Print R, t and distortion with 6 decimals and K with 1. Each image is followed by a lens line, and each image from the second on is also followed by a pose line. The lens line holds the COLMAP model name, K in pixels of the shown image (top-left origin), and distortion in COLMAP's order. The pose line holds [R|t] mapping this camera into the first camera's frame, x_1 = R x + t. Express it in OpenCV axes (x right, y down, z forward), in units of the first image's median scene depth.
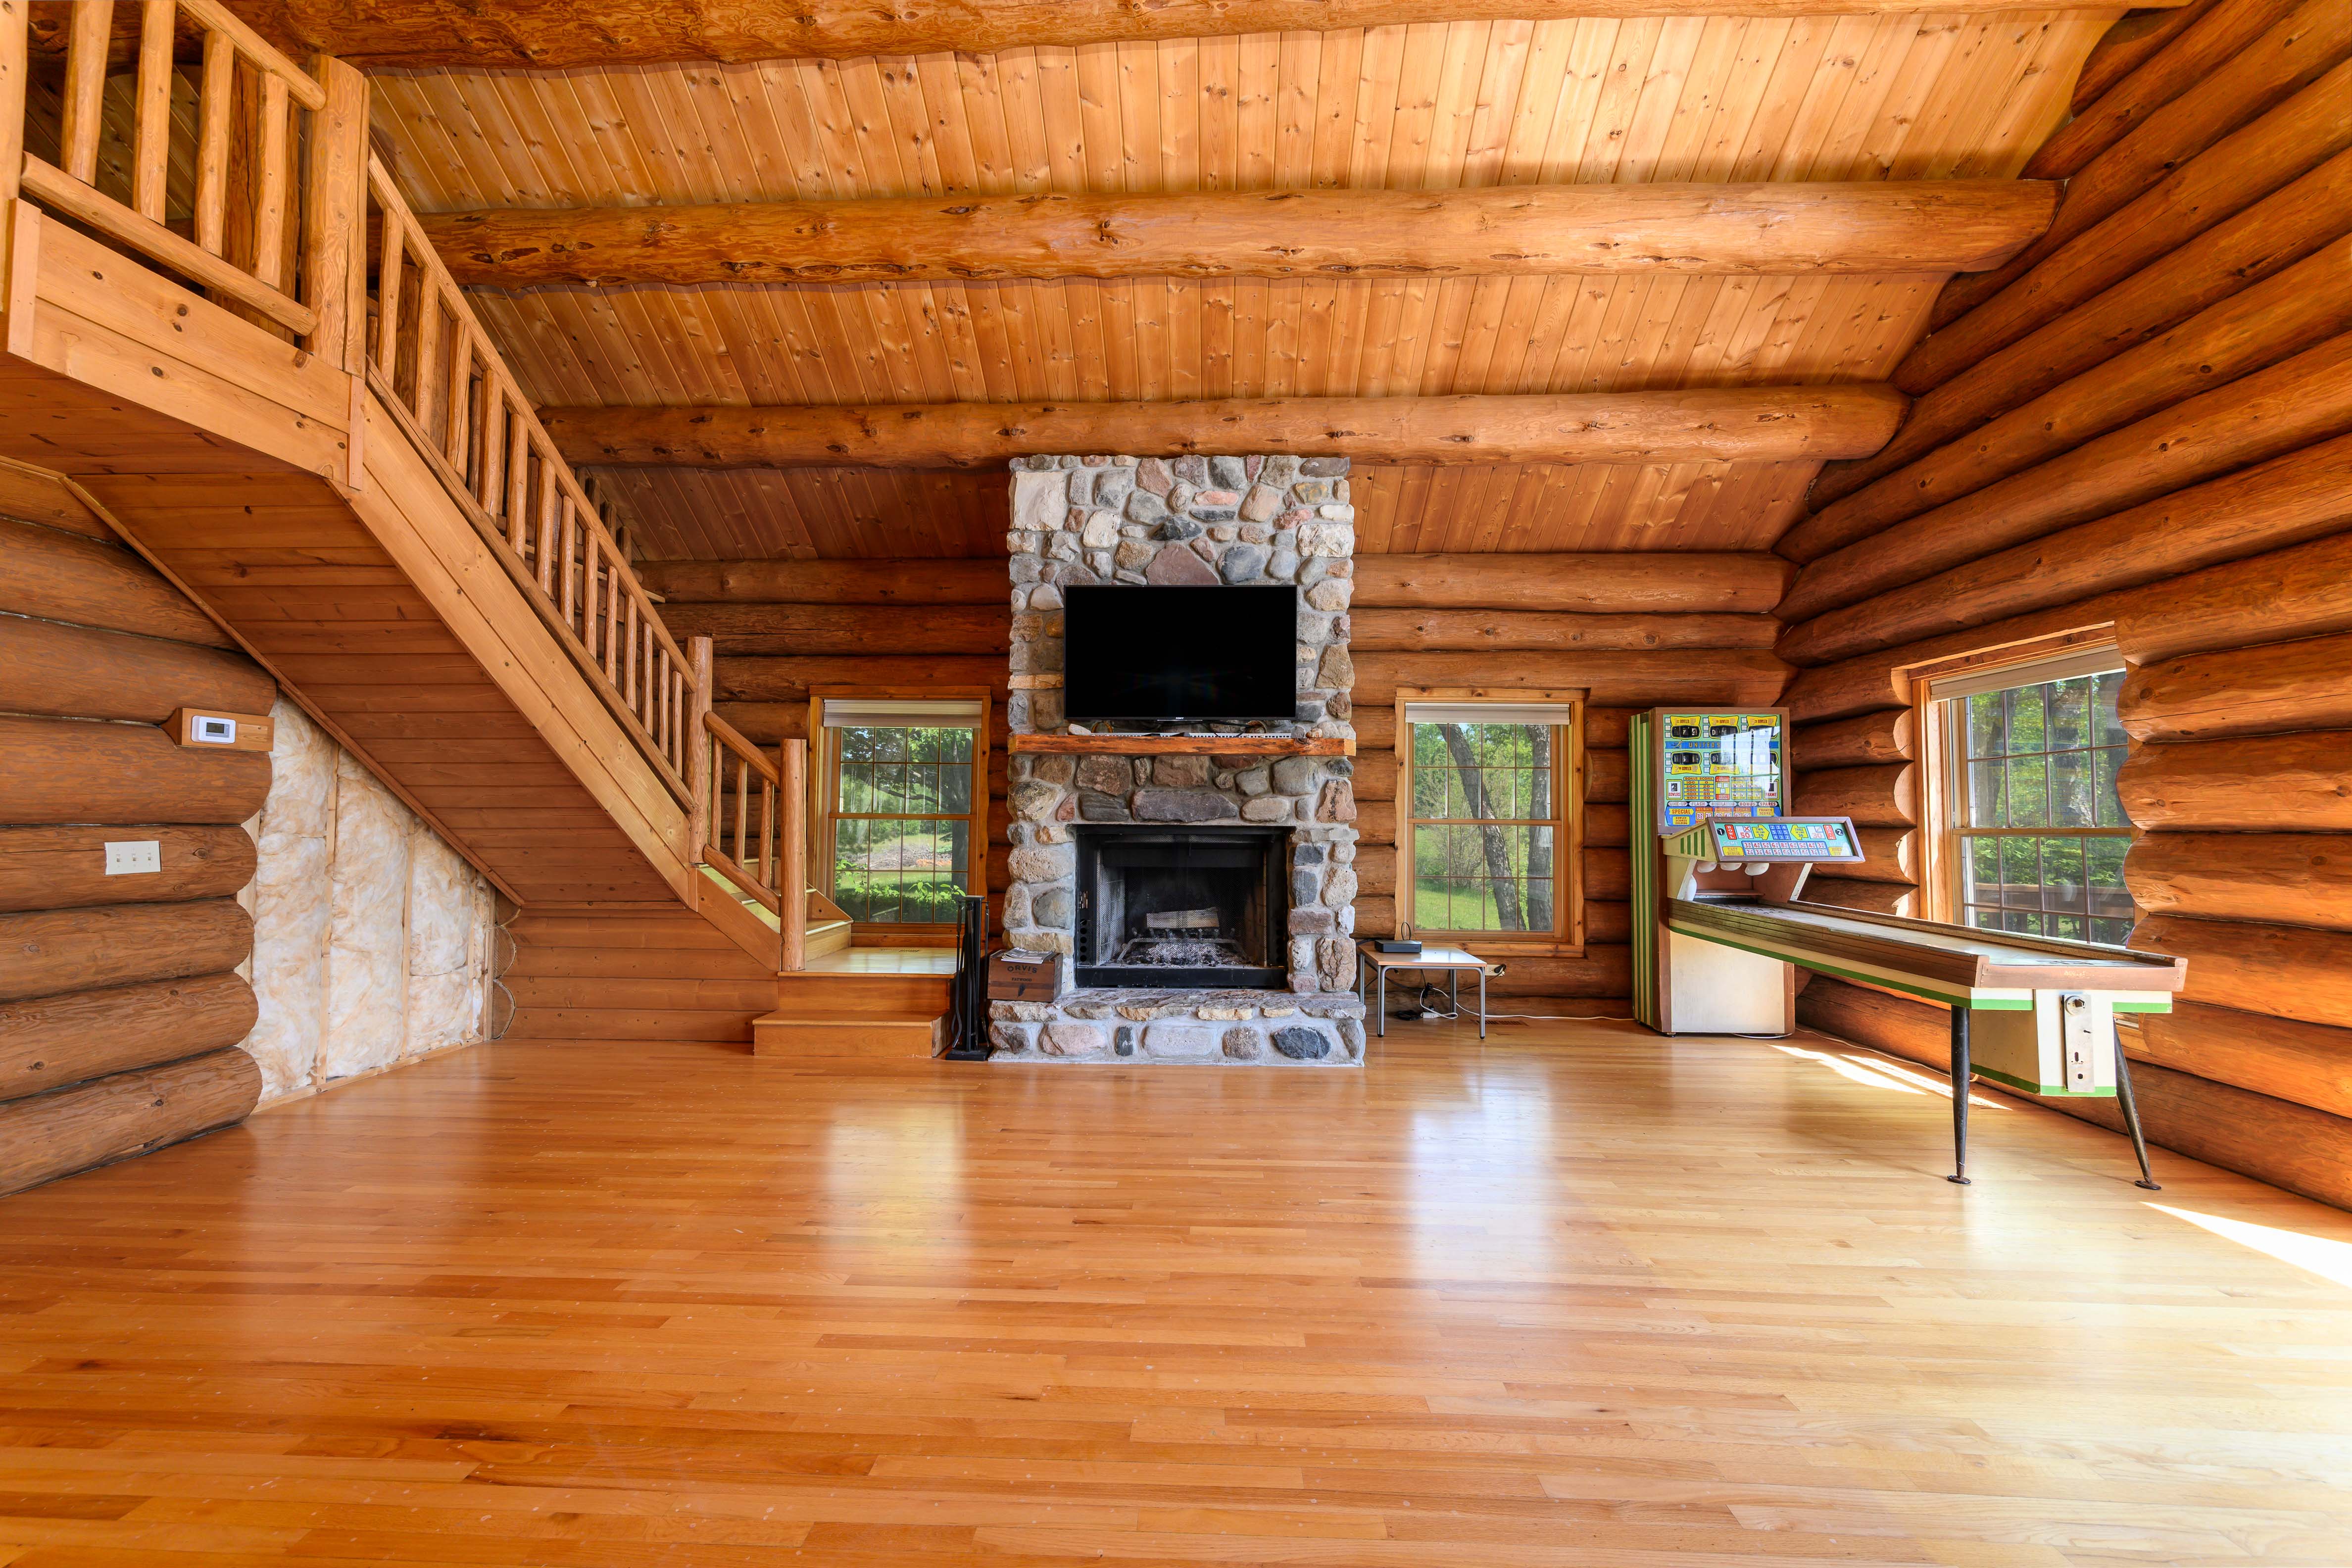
lens RADIAL K [[840.7, 0, 1258.0], [0, 840.7, 789.8], [0, 0, 1]] dist [0.001022, -0.000034]
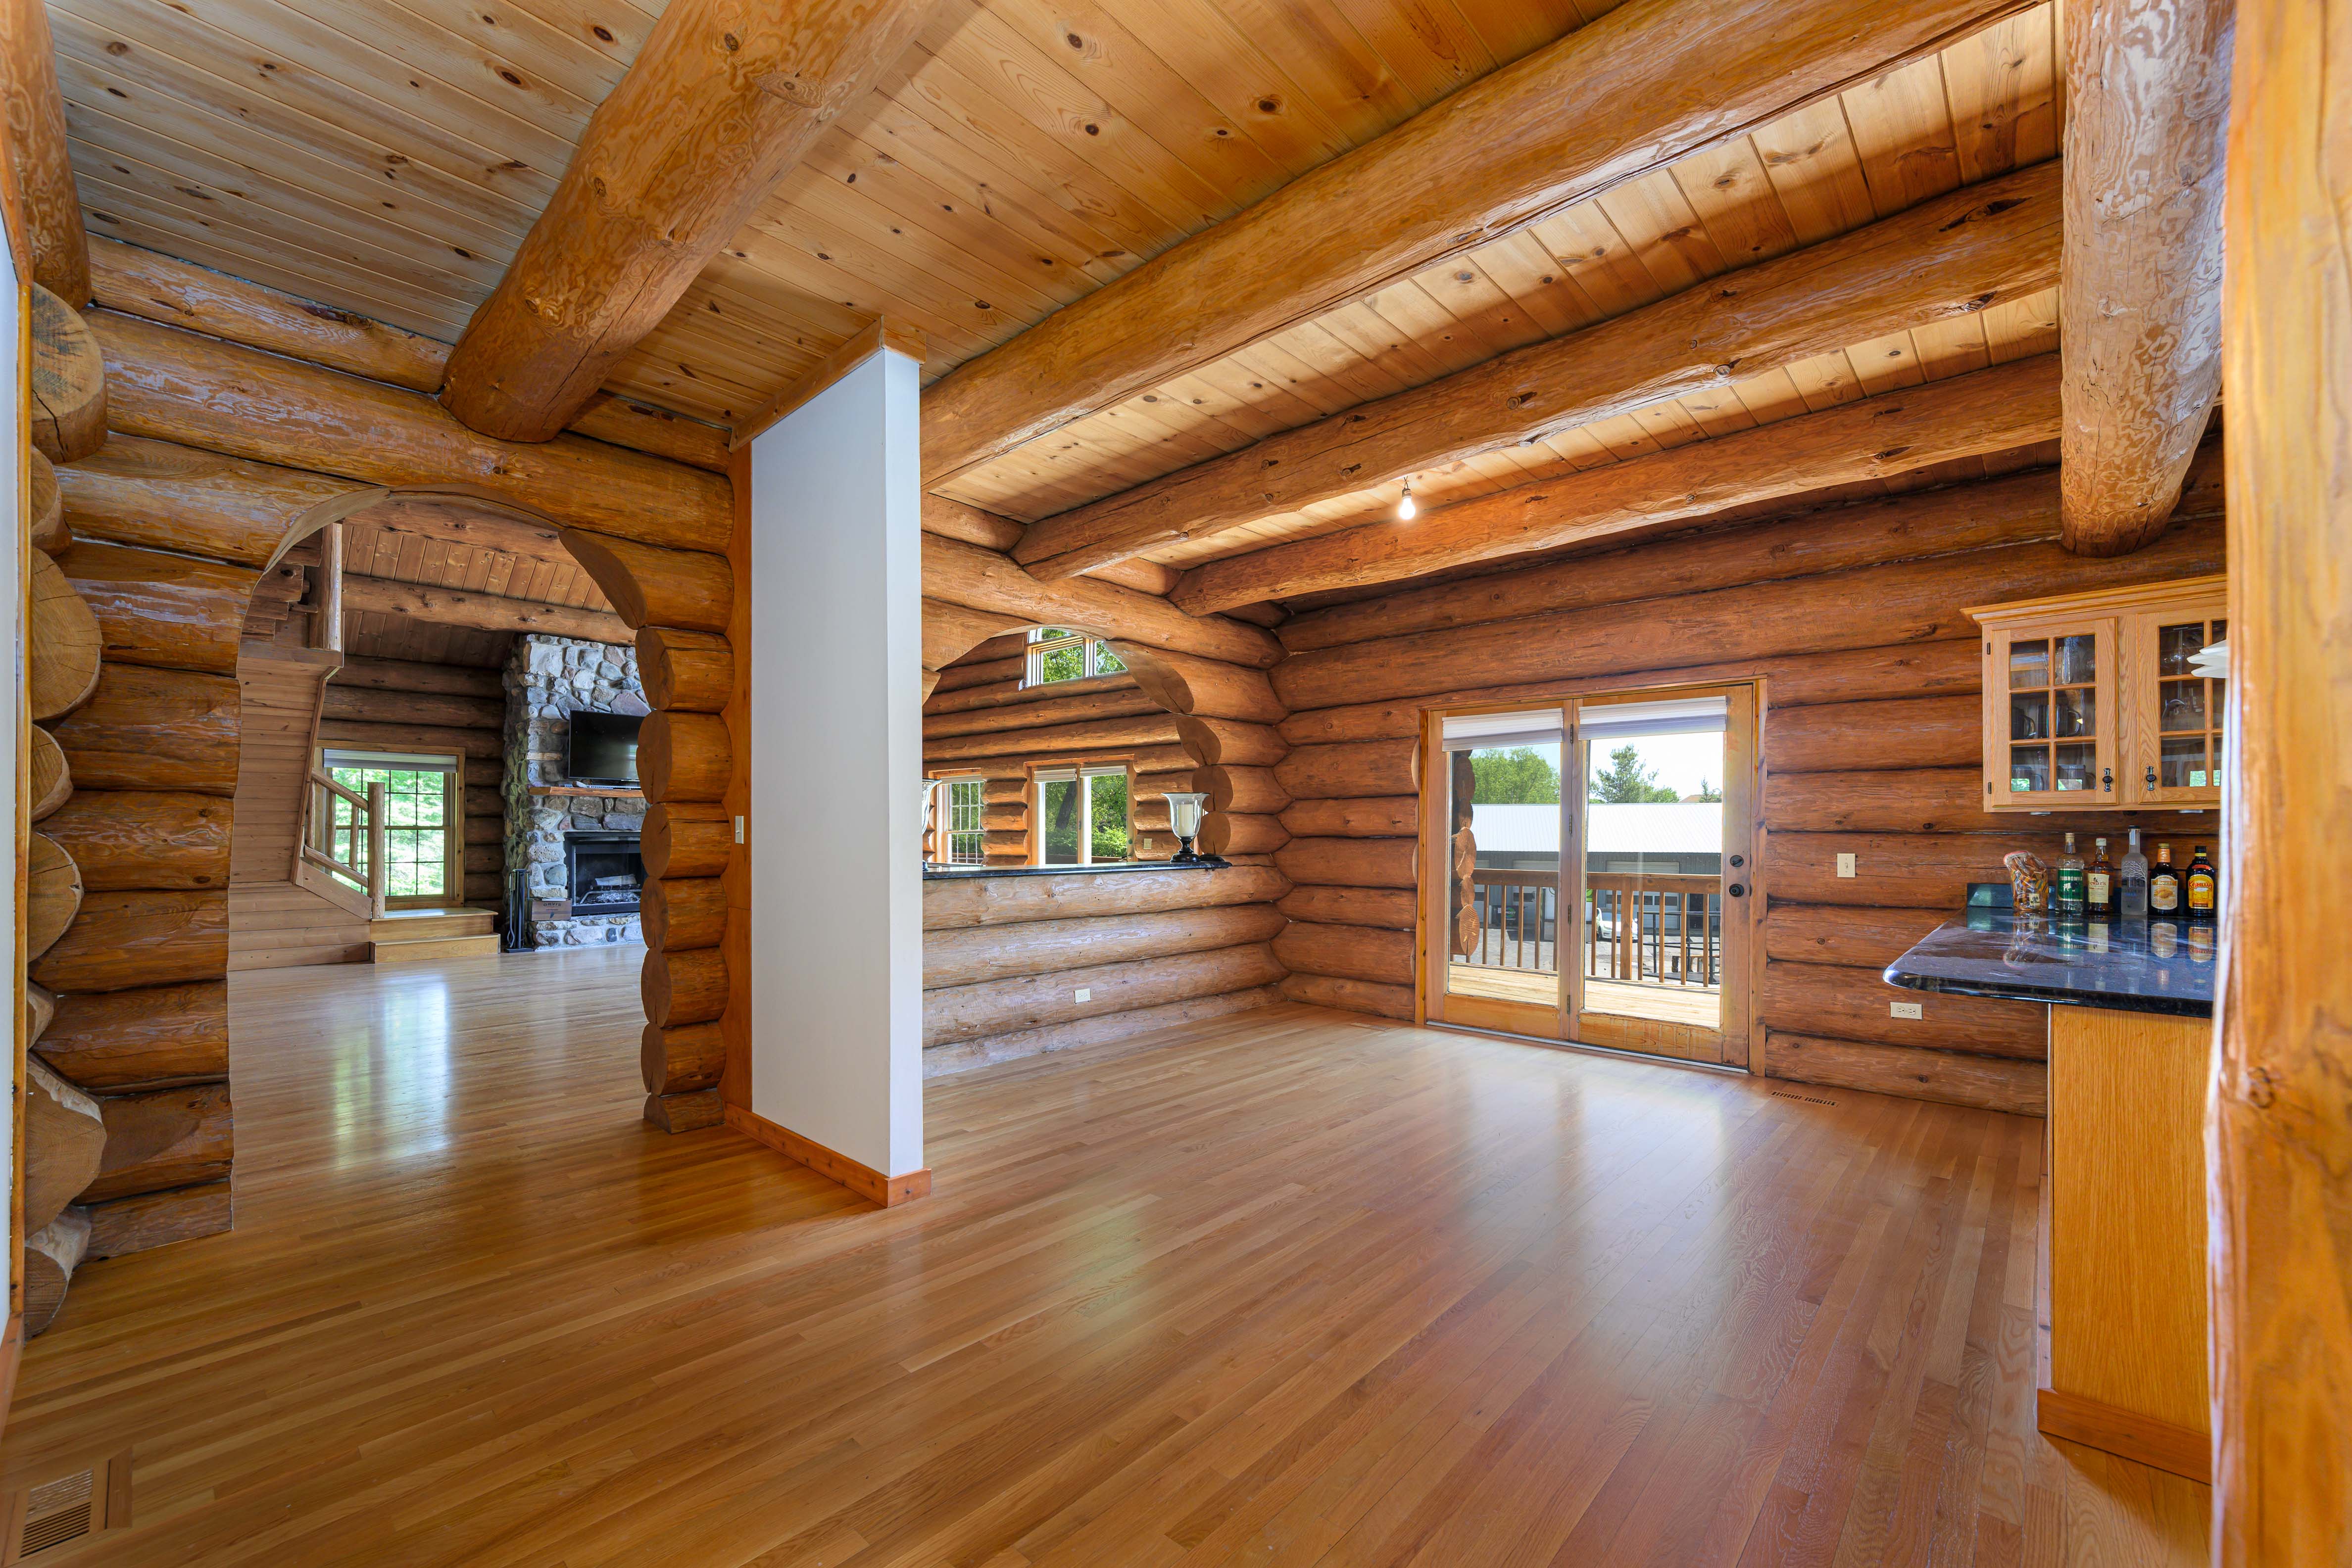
lens RADIAL K [[923.6, 0, 1120.9], [0, 923.6, 825.3], [0, 0, 1]] dist [0.002819, -0.000527]
pose [[0.707922, -0.000847, 0.706291, -0.820901], [-0.022430, 0.999468, 0.023680, -0.051943], [-0.705935, -0.032606, 0.707526, -1.399878]]
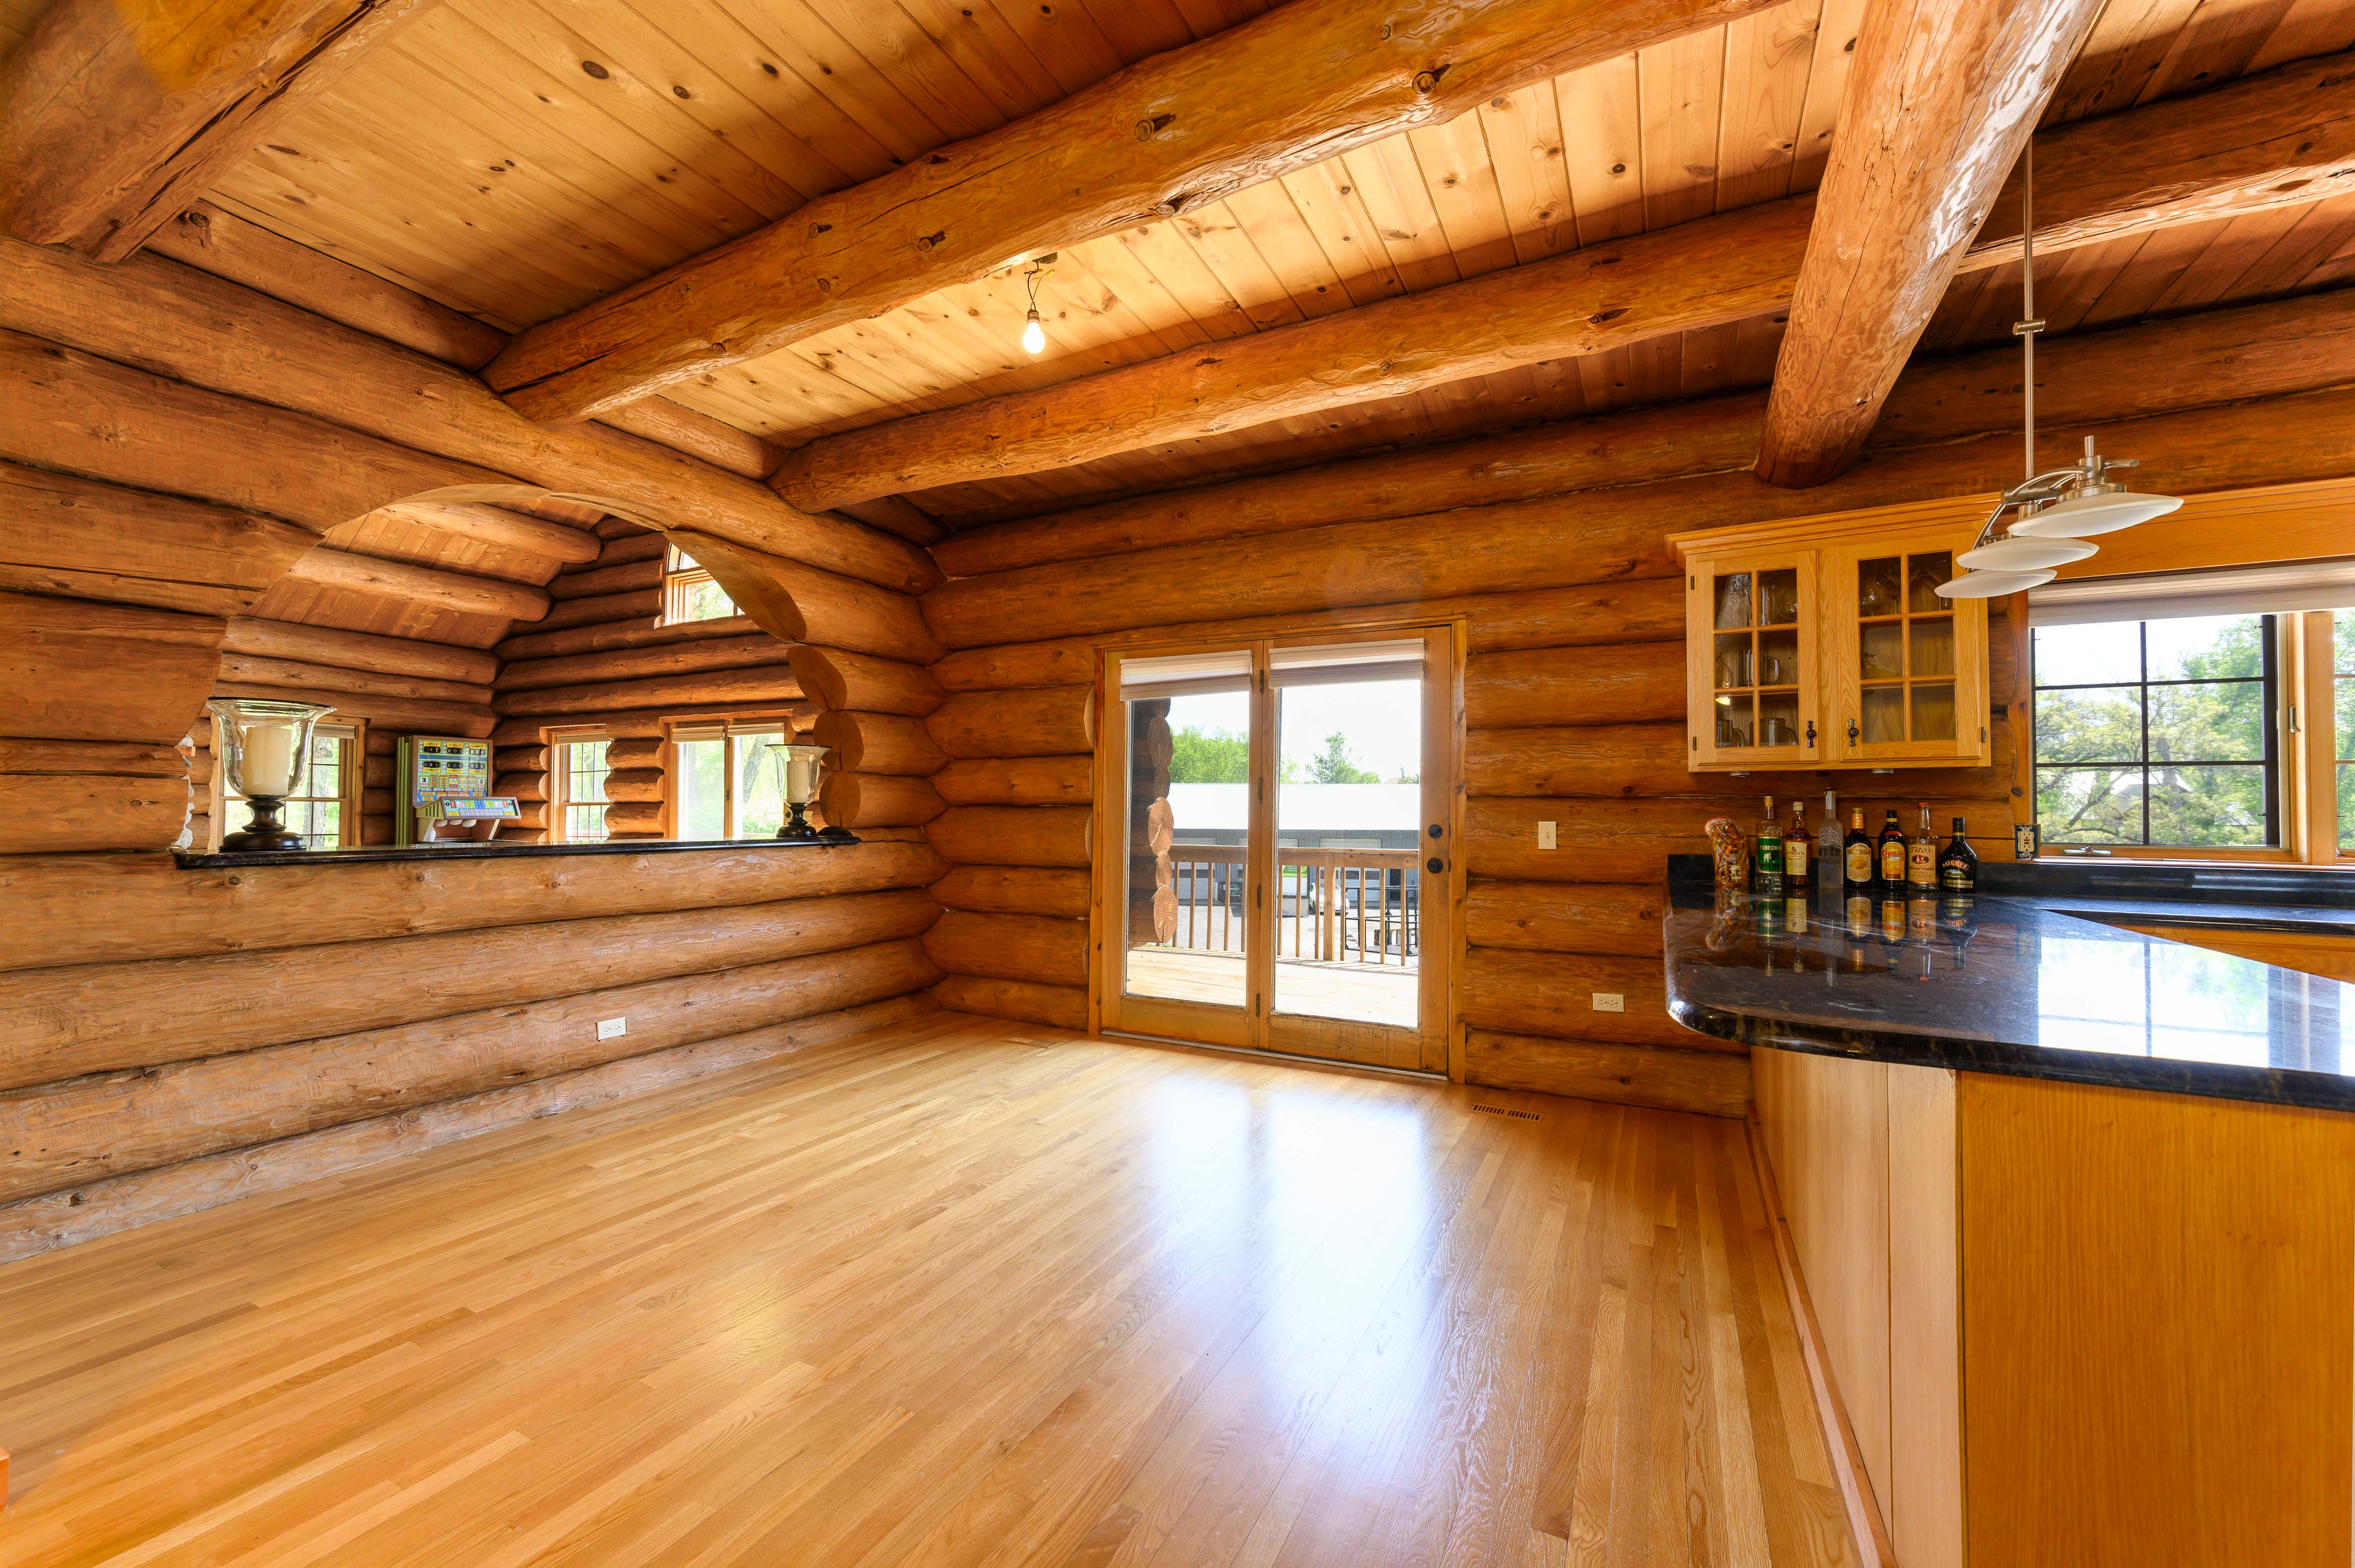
lens RADIAL K [[938.2, 0, 1108.1], [0, 938.2, 788.0], [0, 0, 1]] dist [0.001921, -0.000024]
pose [[0.503121, 0.016978, 0.864049, -0.527187], [-0.032152, 0.999483, -0.000918, -0.033176], [-0.863618, -0.027319, 0.503407, -1.333783]]
